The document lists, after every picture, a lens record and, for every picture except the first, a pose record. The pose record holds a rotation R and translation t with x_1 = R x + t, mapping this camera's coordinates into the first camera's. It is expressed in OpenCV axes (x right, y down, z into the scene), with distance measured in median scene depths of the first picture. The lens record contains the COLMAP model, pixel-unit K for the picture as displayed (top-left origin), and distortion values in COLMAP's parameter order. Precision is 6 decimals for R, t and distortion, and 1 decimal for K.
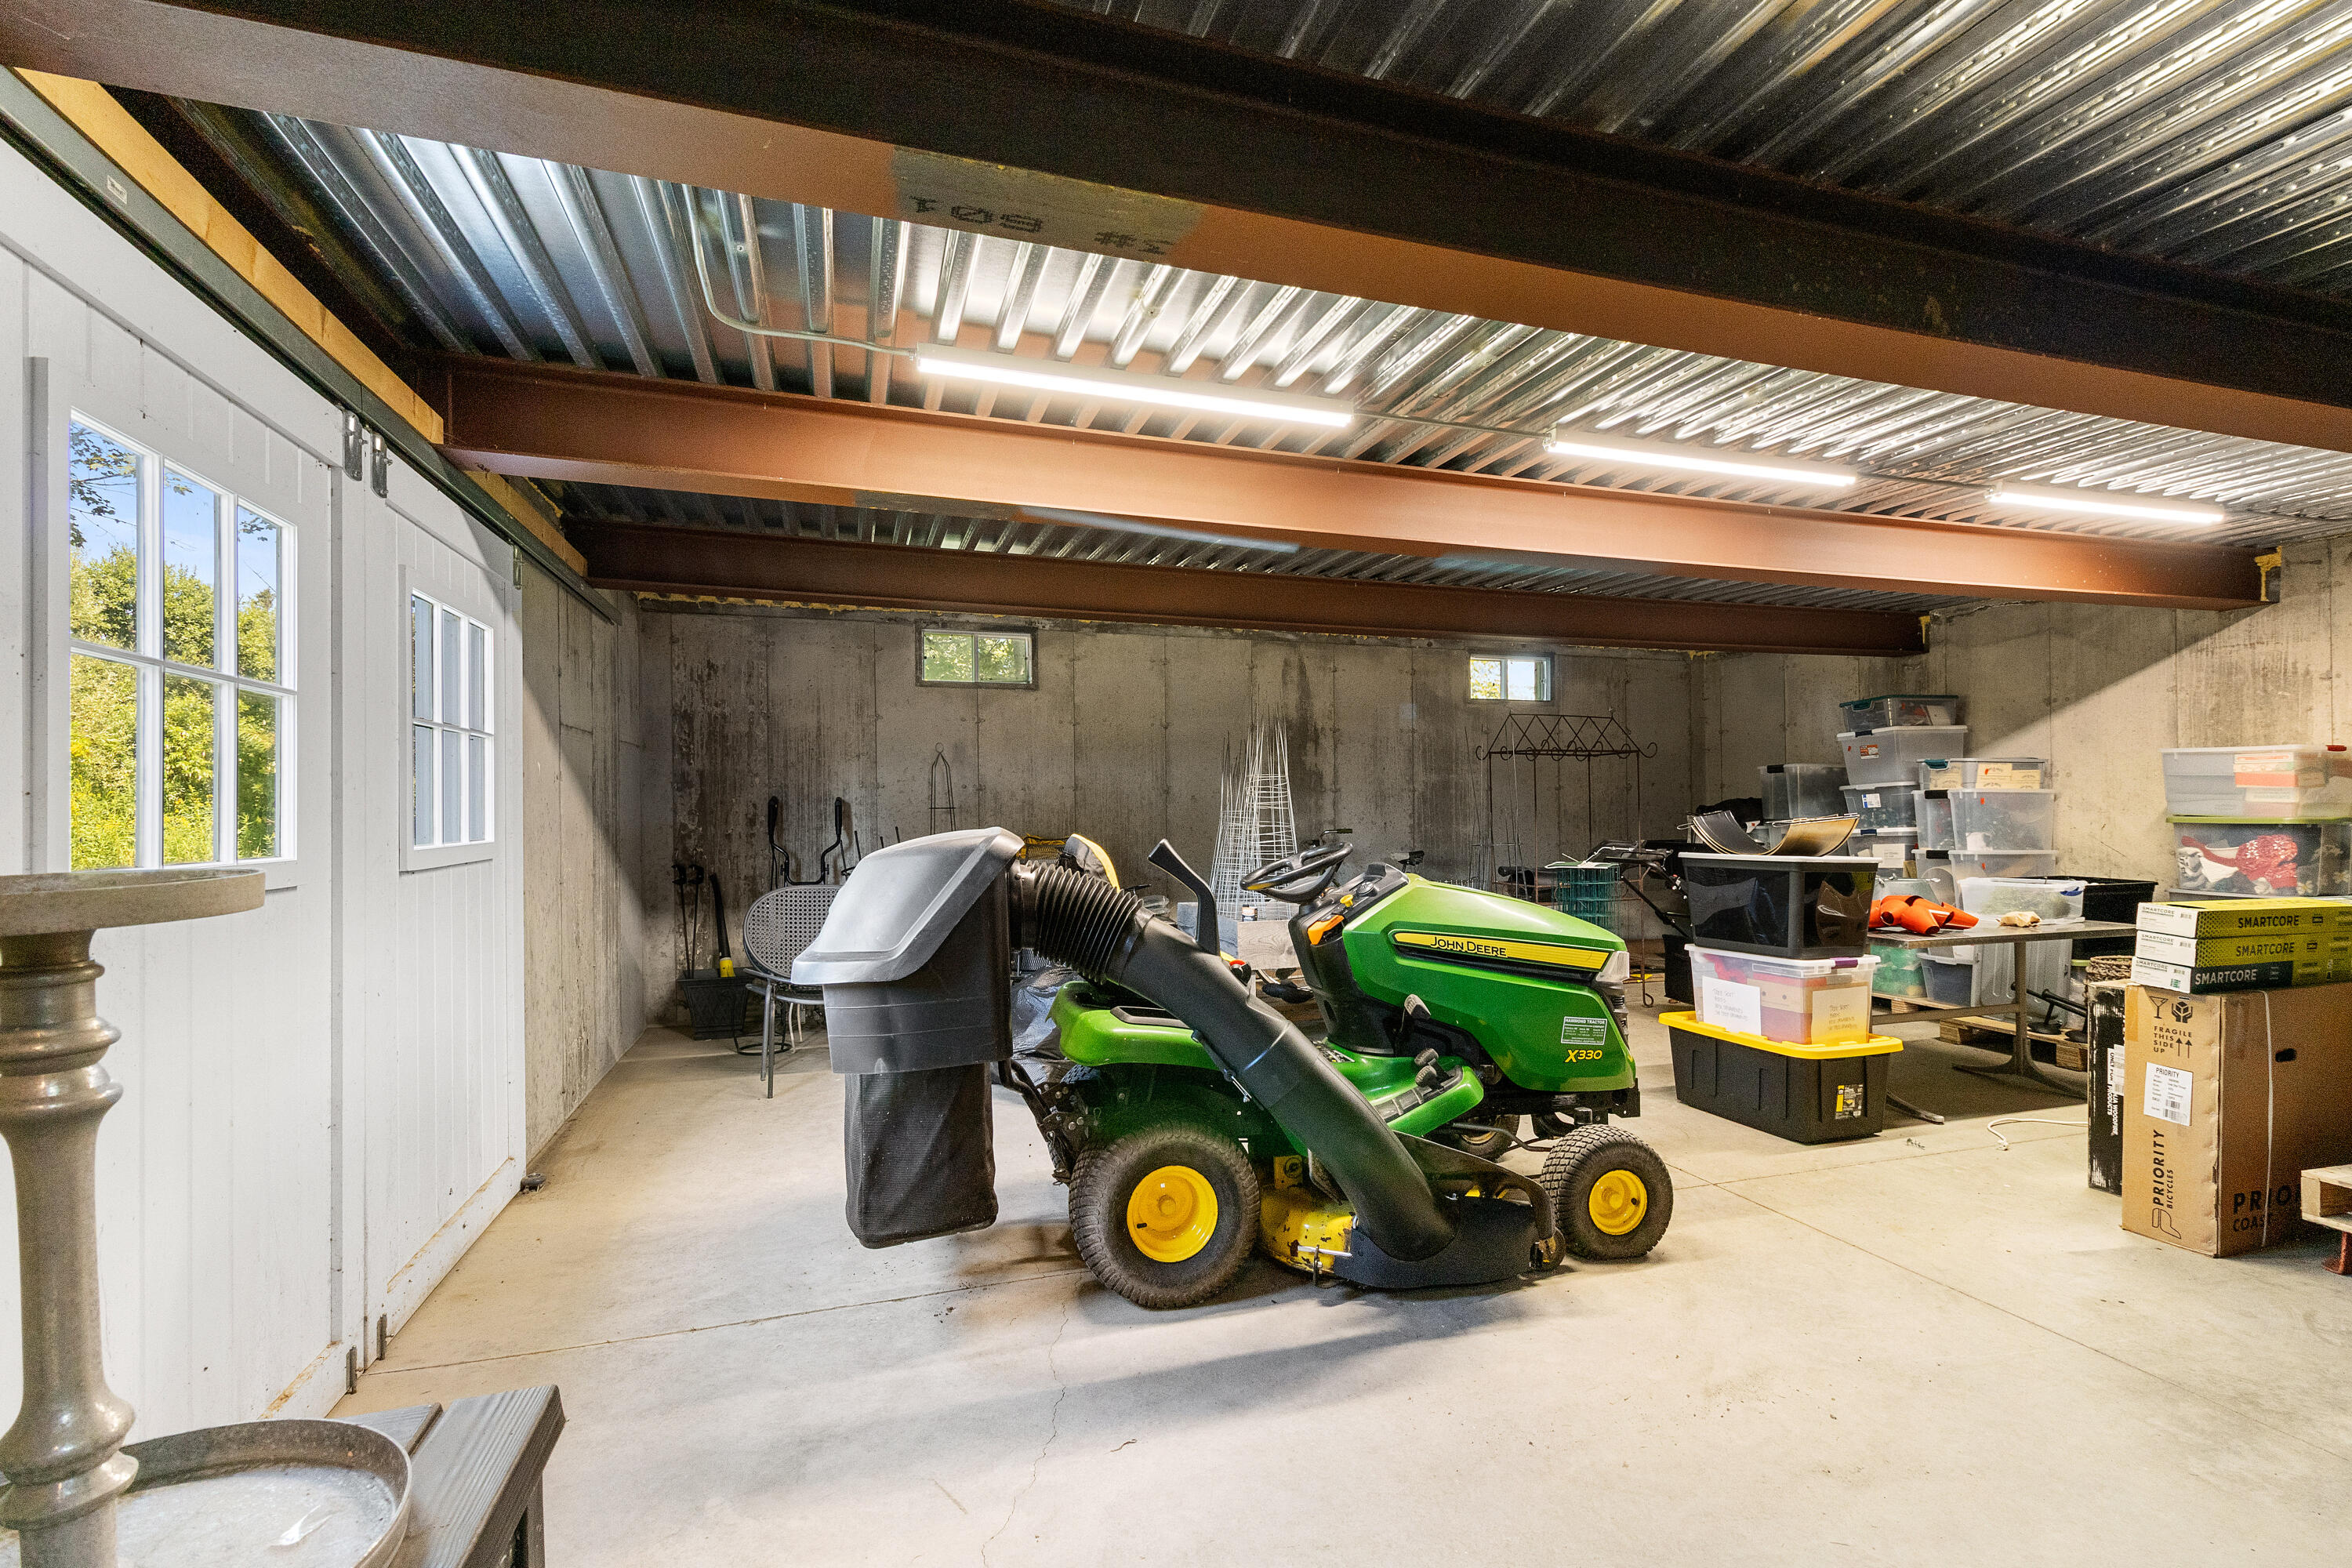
lens RADIAL K [[1057.5, 0, 1177.5], [0, 1057.5, 795.6], [0, 0, 1]] dist [0.003671, 0.001141]
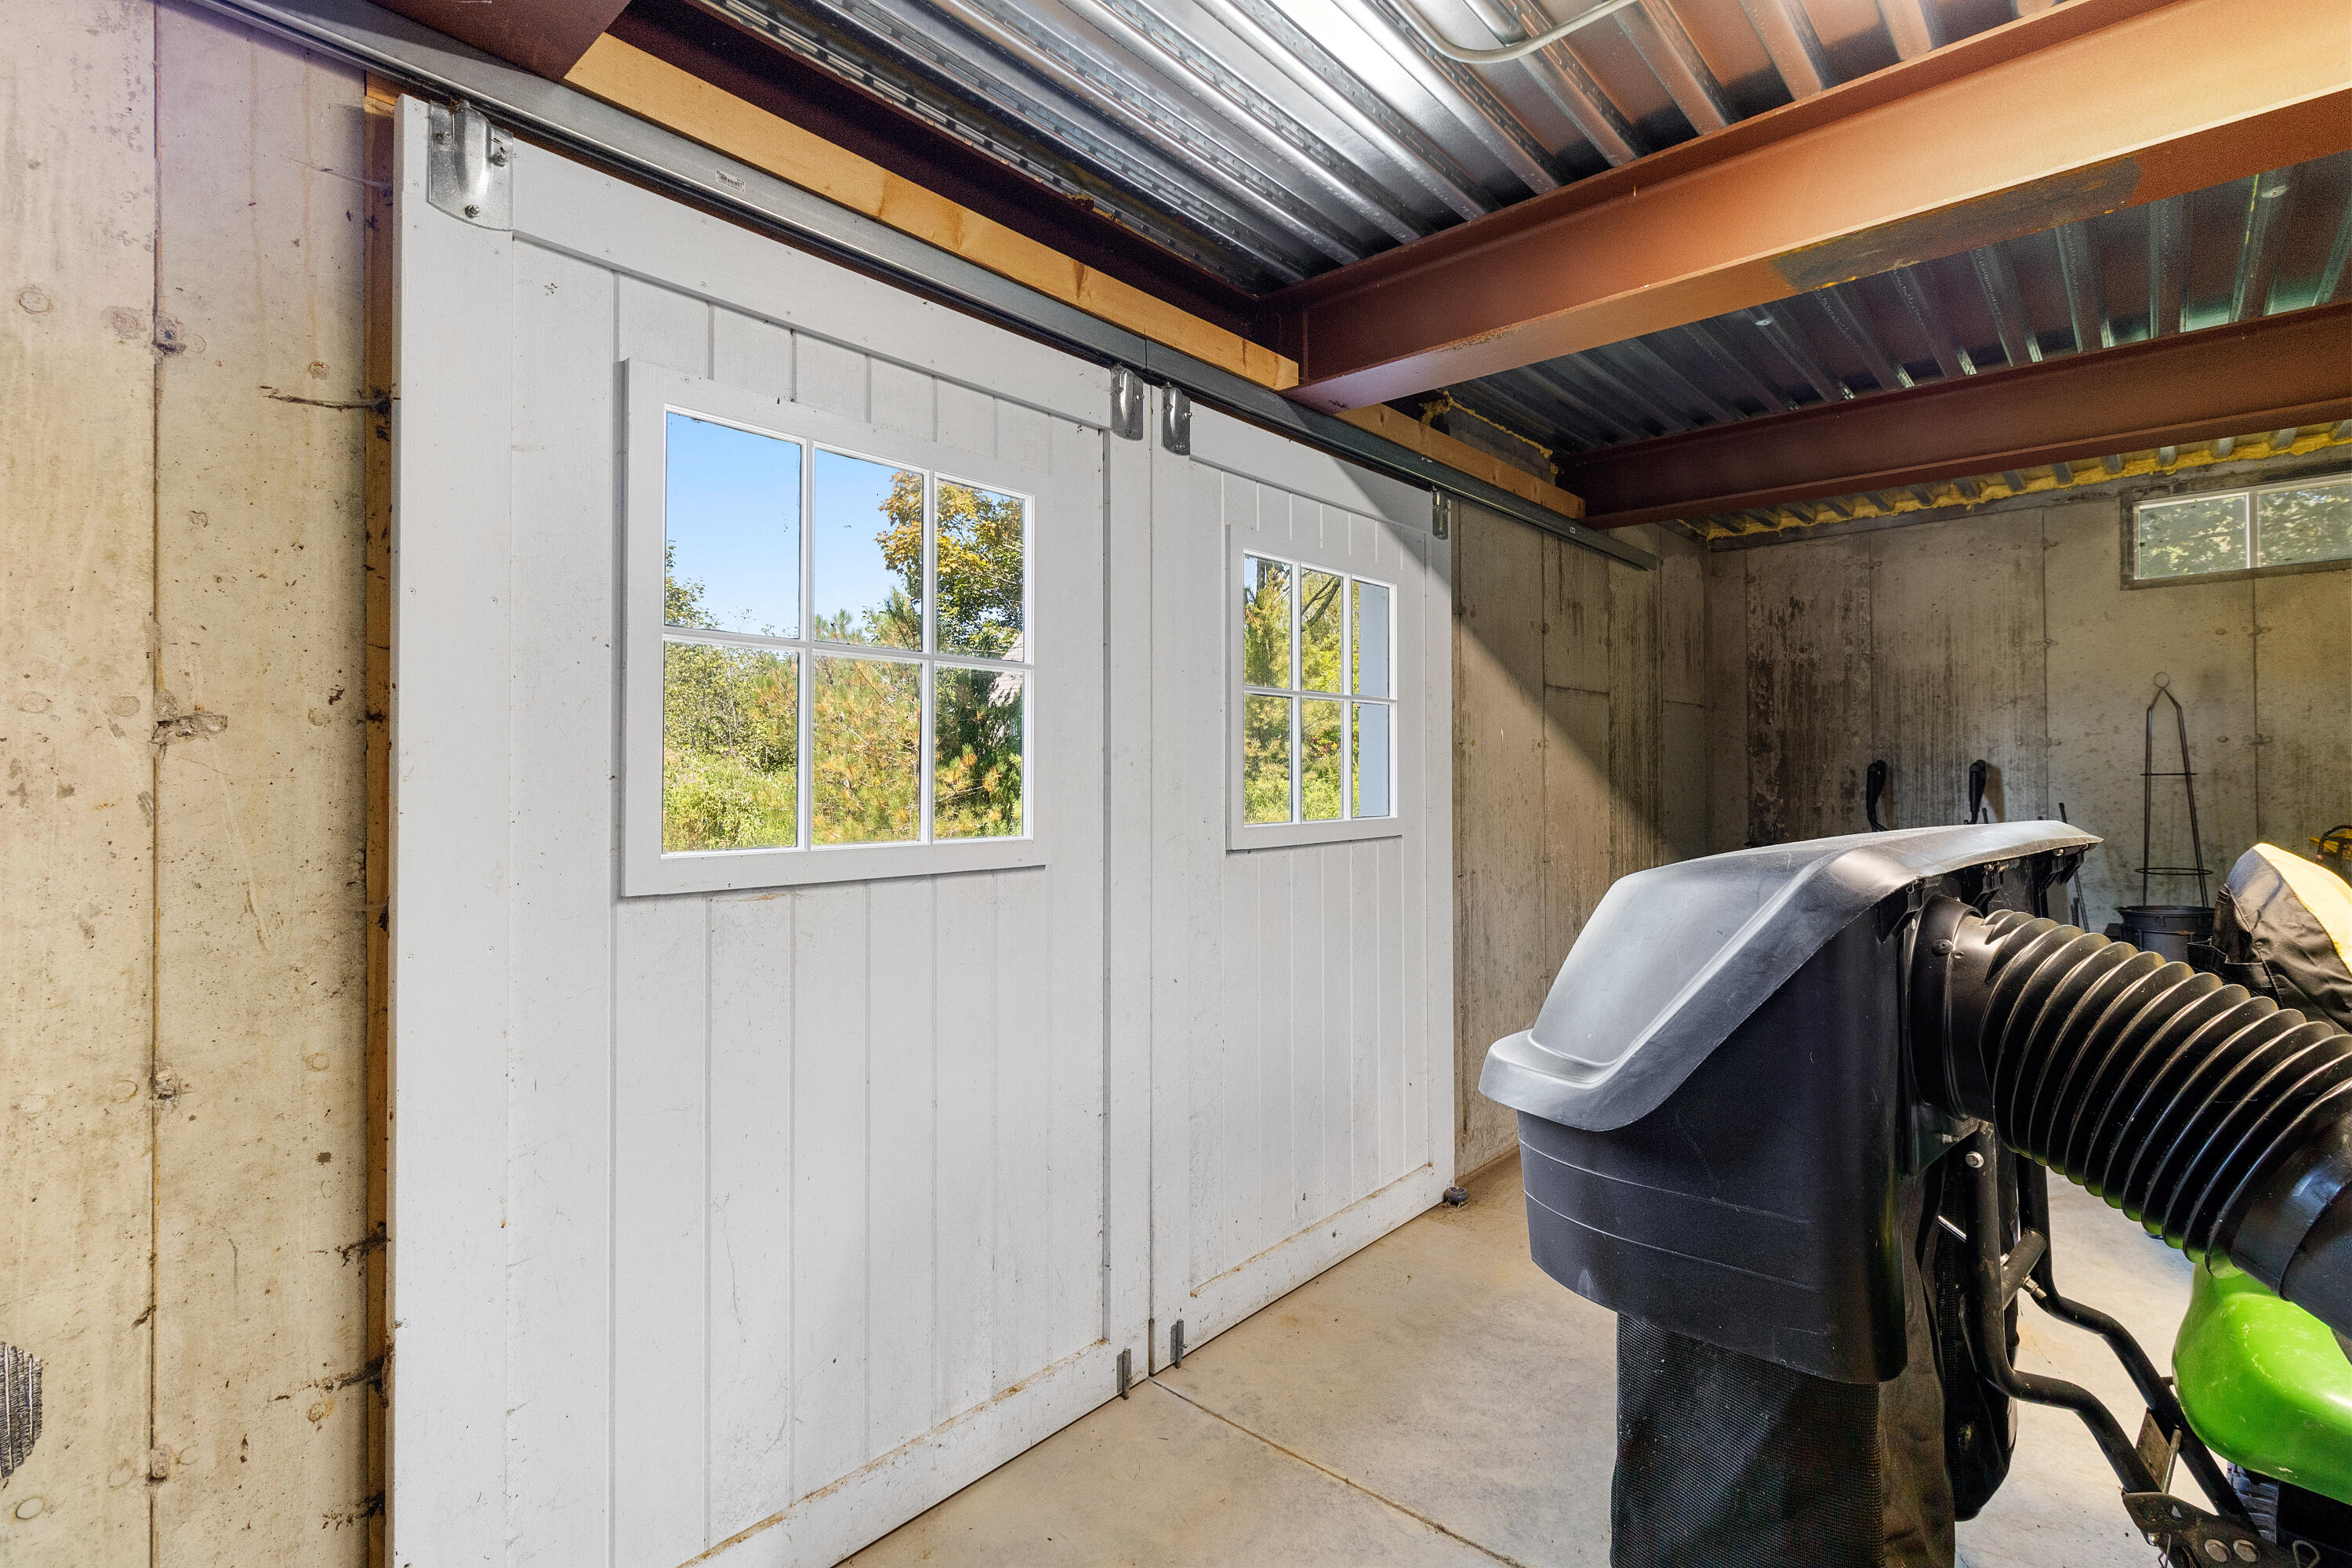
lens RADIAL K [[1057.5, 0, 1170.3], [0, 1057.5, 777.4], [0, 0, 1]] dist [0.003671, 0.001141]
pose [[0.514654, -0.003012, -0.857393, 0.017101], [0.016113, 0.999851, 0.006160, 0.000029], [0.857247, -0.016985, 0.514626, 0.156708]]
